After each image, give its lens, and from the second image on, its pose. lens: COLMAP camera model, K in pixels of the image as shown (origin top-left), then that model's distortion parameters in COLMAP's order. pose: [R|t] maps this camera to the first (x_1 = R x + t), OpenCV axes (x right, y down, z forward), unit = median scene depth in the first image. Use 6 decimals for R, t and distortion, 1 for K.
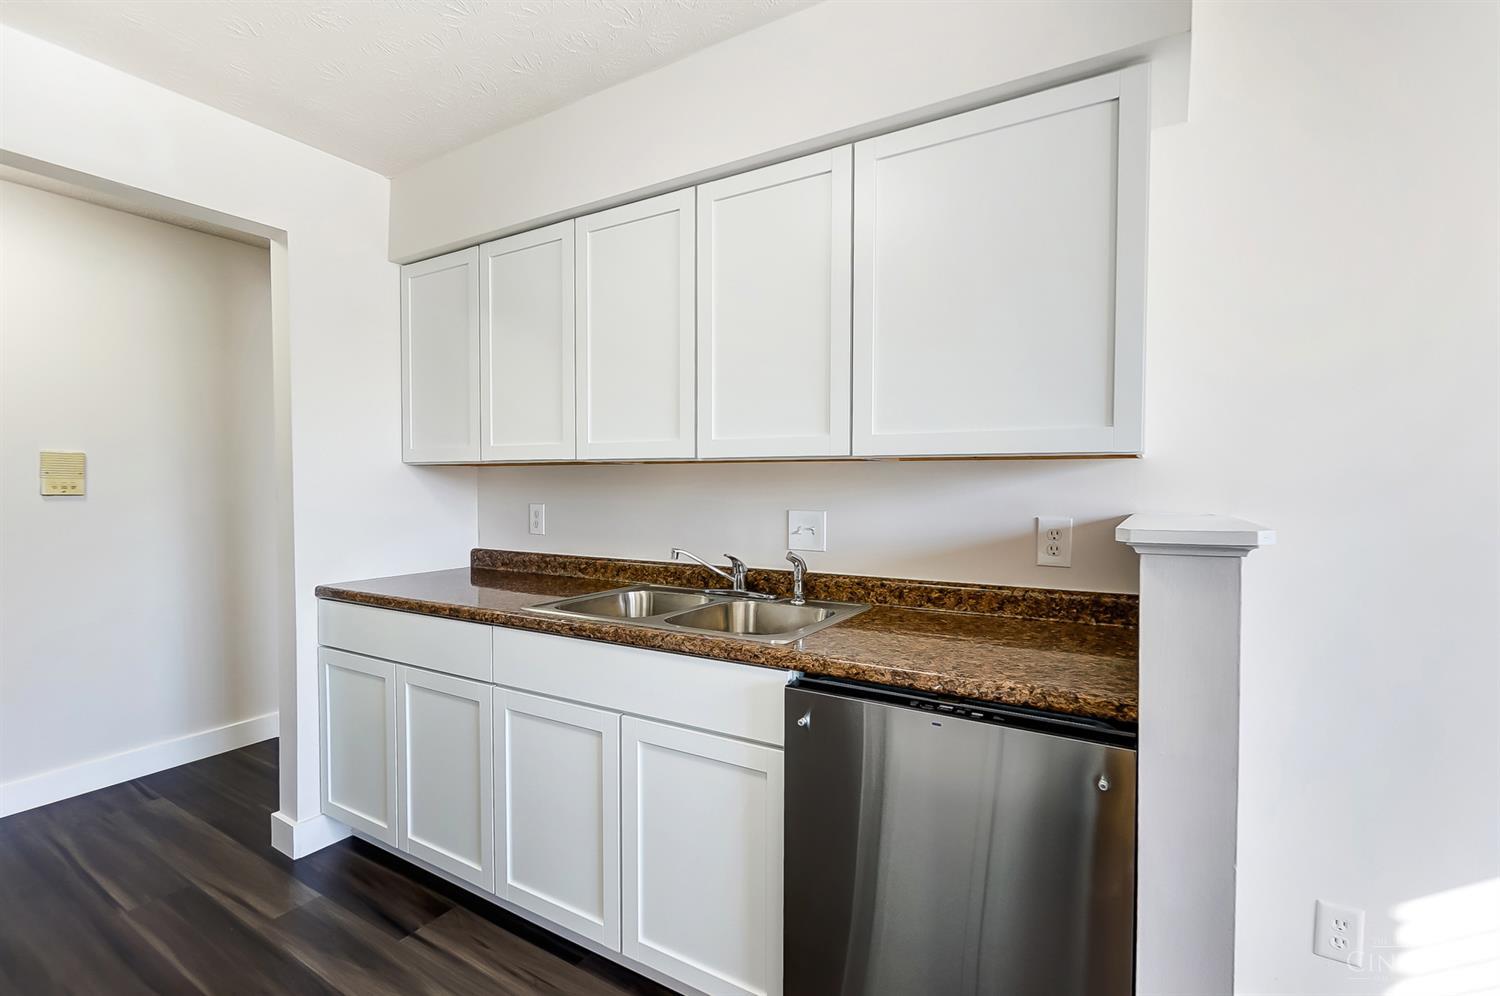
lens RADIAL K [[661.0, 0, 753.6], [0, 661.0, 505.7], [0, 0, 1]] dist [0.003980, 0.000318]
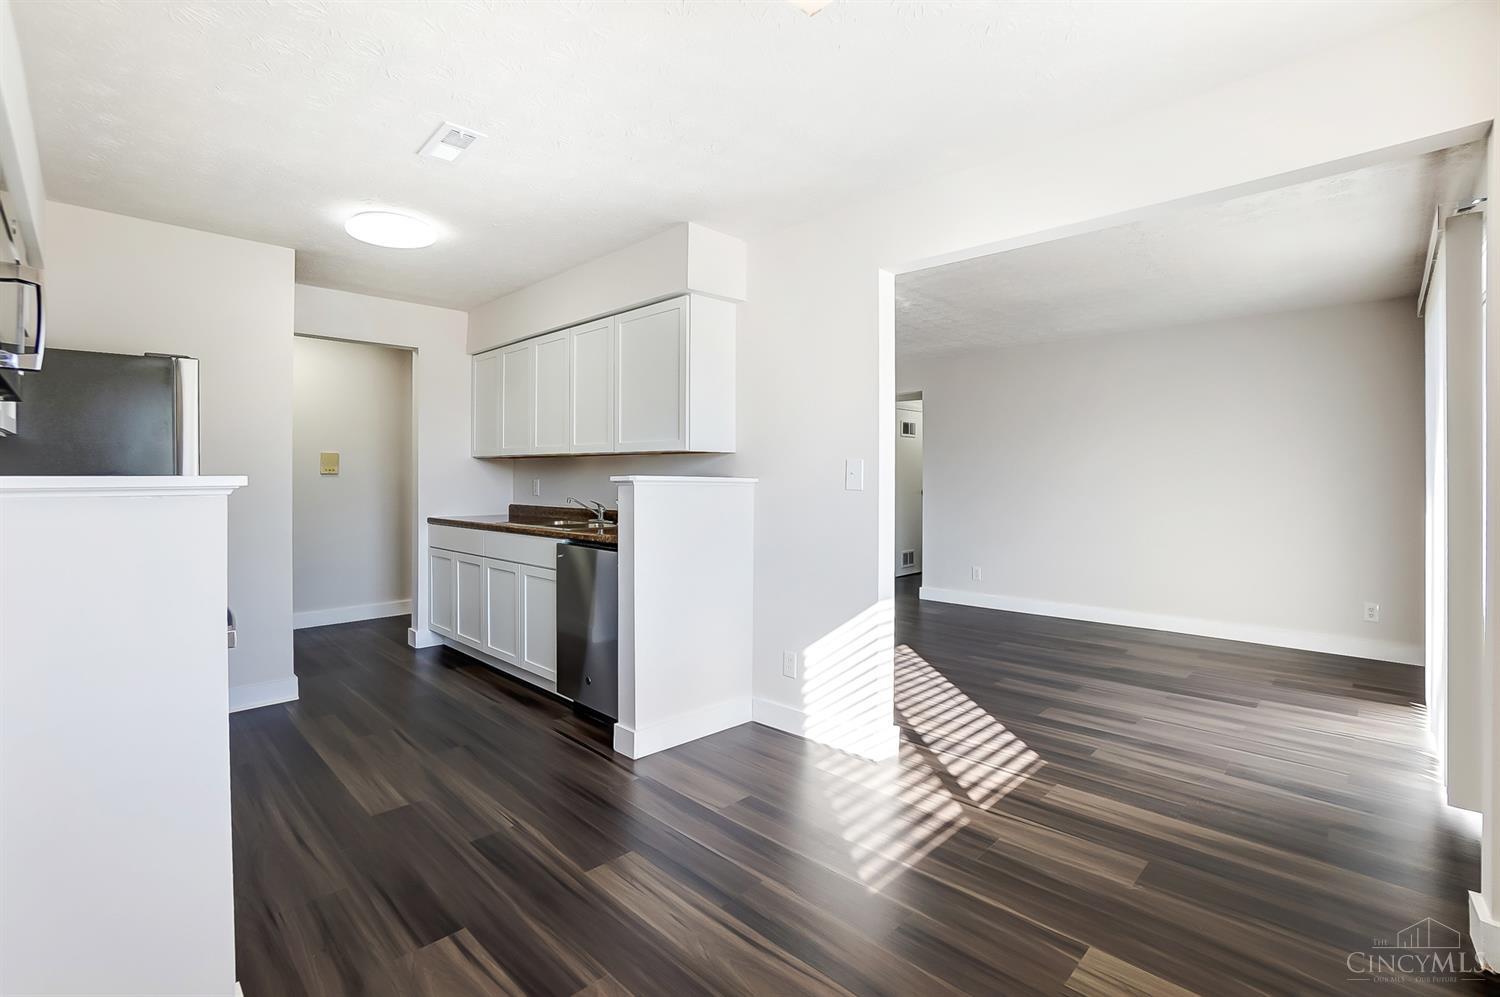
lens RADIAL K [[665.0, 0, 748.3], [0, 665.0, 482.1], [0, 0, 1]] dist [-0.002959, -0.000087]
pose [[0.970935, 0.003140, -0.239323, 0.776106], [-0.007835, 0.999795, -0.018669, 0.040792], [0.239215, 0.020002, 0.970761, -0.746797]]
